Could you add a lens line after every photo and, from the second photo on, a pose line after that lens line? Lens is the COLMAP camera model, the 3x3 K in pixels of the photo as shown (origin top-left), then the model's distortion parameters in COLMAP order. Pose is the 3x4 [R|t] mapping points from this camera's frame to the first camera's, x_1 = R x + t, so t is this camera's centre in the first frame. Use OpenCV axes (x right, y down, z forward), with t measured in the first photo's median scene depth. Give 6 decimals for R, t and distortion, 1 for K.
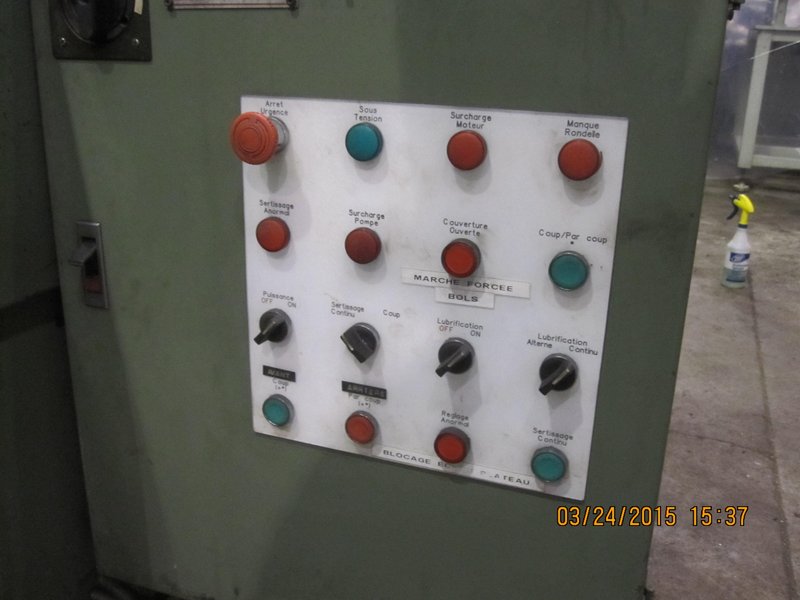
lens RADIAL K [[777.1, 0, 399.4], [0, 777.1, 298.9], [0, 0, 1]] dist [0.003496, 0.000000]
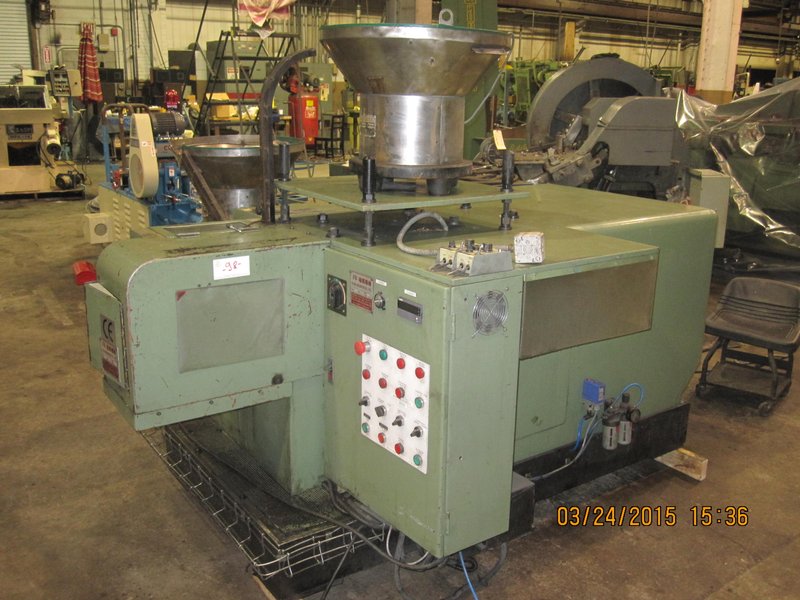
lens RADIAL K [[777.1, 0, 399.7], [0, 777.1, 299.3], [0, 0, 1]] dist [0.003496, 0.000000]
pose [[0.828009, 0.134200, -0.544418, 1.750542], [-0.176376, 0.983987, -0.025696, -0.340261], [0.532252, 0.117299, 0.838420, -1.790558]]
